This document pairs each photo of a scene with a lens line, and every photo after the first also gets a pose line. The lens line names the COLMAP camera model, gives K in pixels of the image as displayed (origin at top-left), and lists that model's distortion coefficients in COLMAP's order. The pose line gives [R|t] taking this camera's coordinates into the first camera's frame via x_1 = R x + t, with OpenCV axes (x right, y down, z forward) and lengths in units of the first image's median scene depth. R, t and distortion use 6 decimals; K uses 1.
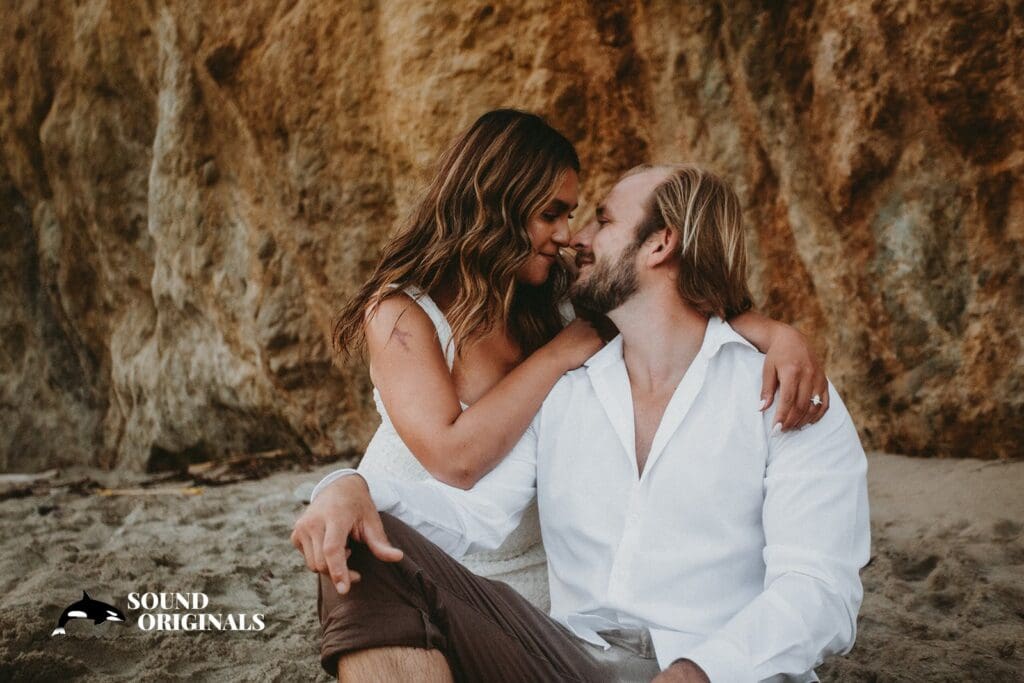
lens RADIAL K [[1031.5, 0, 512.0], [0, 1031.5, 341.5], [0, 0, 1]] dist [-0.010931, 0.108759]
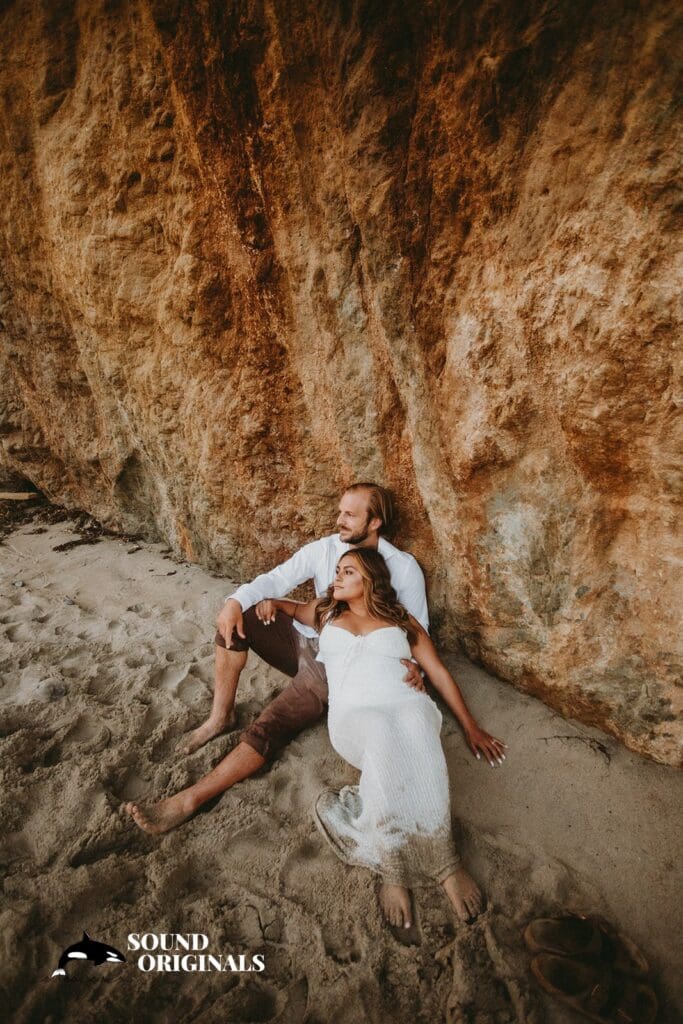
lens RADIAL K [[612.2, 0, 341.5], [0, 612.2, 512.0], [0, 0, 1]] dist [-0.072731, 0.059671]
pose [[0.989894, 0.000498, 0.141805, 0.103843], [-0.049016, 0.939559, 0.338860, -0.260718], [-0.133066, -0.342386, 0.930089, 0.391023]]
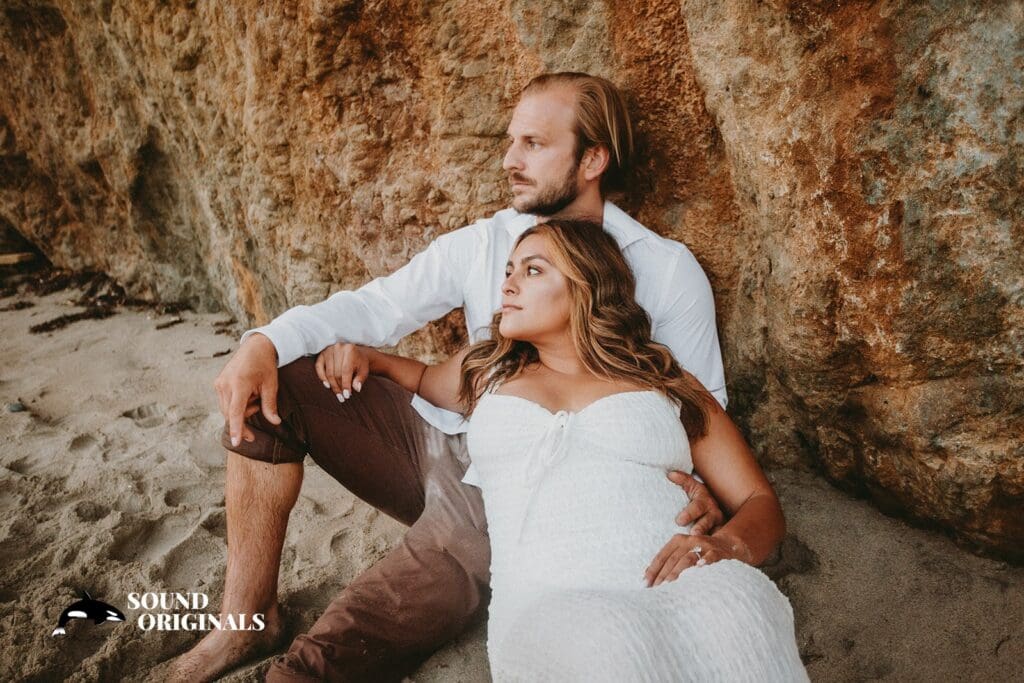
lens RADIAL K [[852.7, 0, 508.3], [0, 852.7, 327.5], [0, 0, 1]] dist [-0.013838, 0.051520]
pose [[0.996442, -0.029626, 0.078908, 0.157247], [0.001750, 0.943262, 0.332045, -0.095943], [-0.084268, -0.330726, 0.939957, 0.591371]]
